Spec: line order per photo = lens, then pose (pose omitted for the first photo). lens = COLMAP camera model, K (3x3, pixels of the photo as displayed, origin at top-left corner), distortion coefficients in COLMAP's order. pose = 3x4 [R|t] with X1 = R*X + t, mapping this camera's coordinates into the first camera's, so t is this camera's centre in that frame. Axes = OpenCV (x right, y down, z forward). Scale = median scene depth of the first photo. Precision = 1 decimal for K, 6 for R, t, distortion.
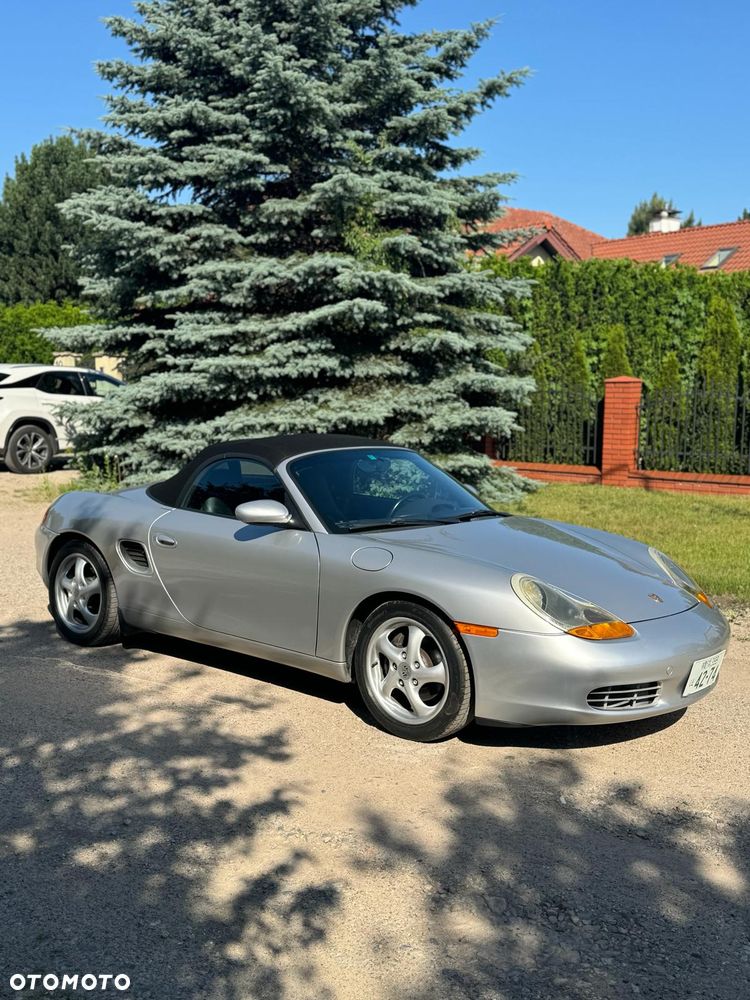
lens RADIAL K [[1016.2, 0, 376.3], [0, 1016.2, 504.4], [0, 0, 1]] dist [0.178458, -0.345663]
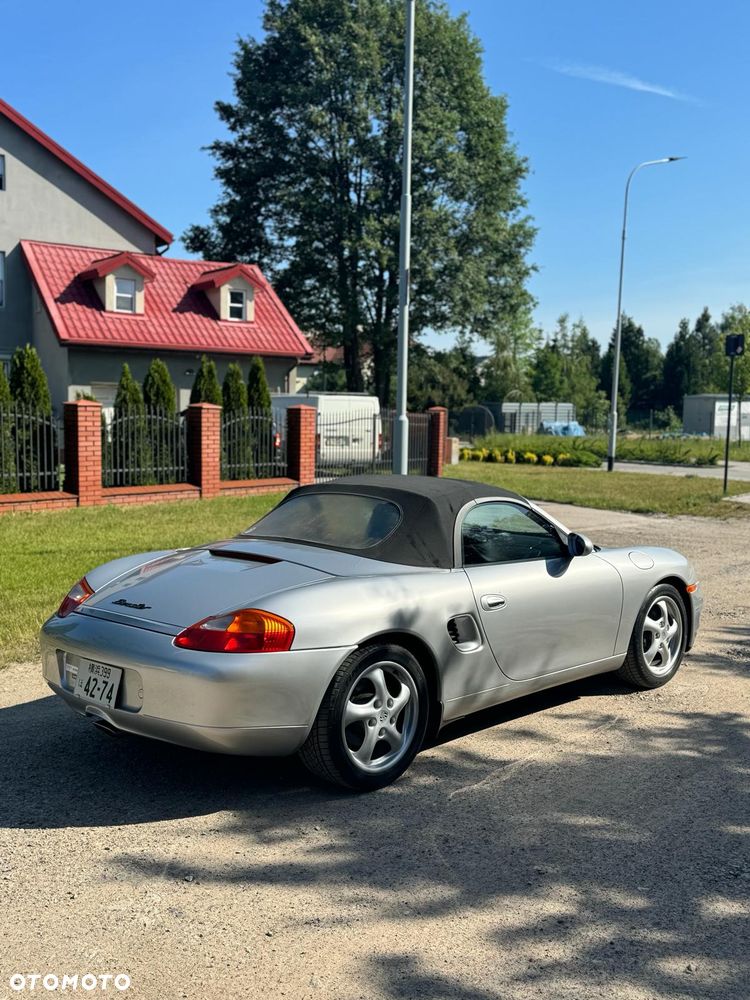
lens RADIAL K [[1016.2, 0, 376.3], [0, 1016.2, 504.4], [0, 0, 1]] dist [0.178458, -0.345663]
pose [[0.074267, -0.104380, 0.991761, -0.492694], [0.104911, 0.989806, 0.096318, -0.066852], [-0.991705, 0.096894, 0.084460, 0.463000]]
